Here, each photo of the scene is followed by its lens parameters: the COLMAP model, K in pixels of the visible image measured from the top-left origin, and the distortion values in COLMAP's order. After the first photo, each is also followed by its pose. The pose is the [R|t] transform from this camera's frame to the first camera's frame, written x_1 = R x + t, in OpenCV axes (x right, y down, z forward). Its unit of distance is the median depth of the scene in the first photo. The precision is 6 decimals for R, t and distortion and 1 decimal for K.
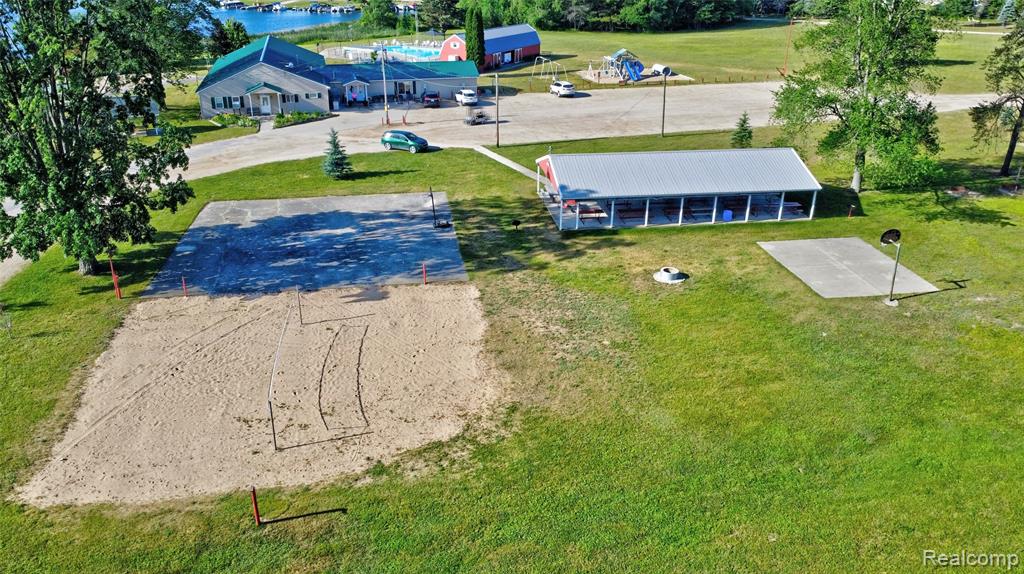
lens RADIAL K [[792.9, 0, 508.1], [0, 792.9, 286.1], [0, 0, 1]] dist [-0.007162, -0.002570]
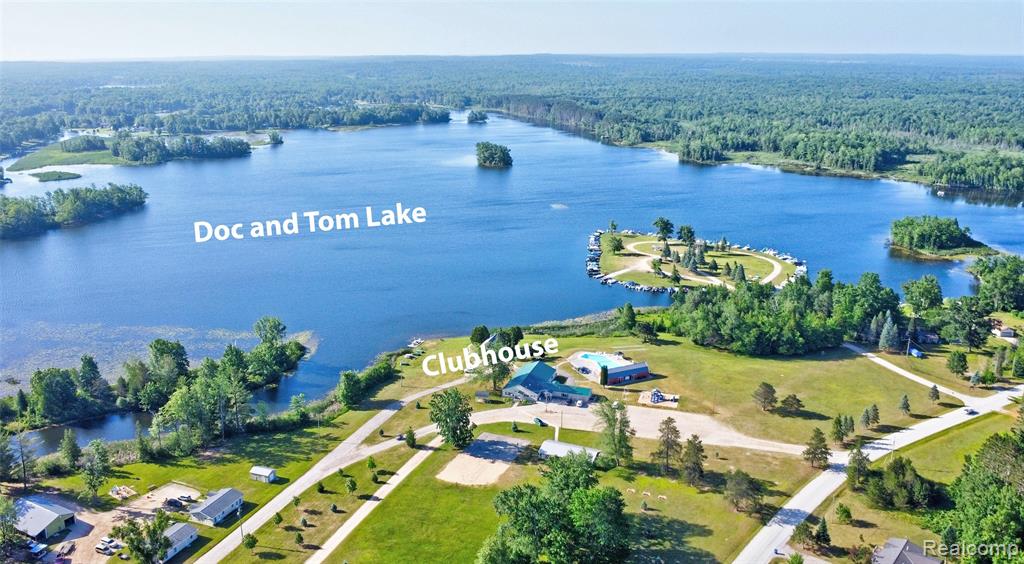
lens RADIAL K [[825.0, 0, 479.2], [0, 825.0, 280.5], [0, 0, 1]] dist [-0.002169, -0.051679]
pose [[0.825740, 0.140395, -0.546299, 1.368511], [-0.214912, 0.973781, -0.074589, -0.390444], [0.521504, 0.178997, 0.834262, -2.076878]]
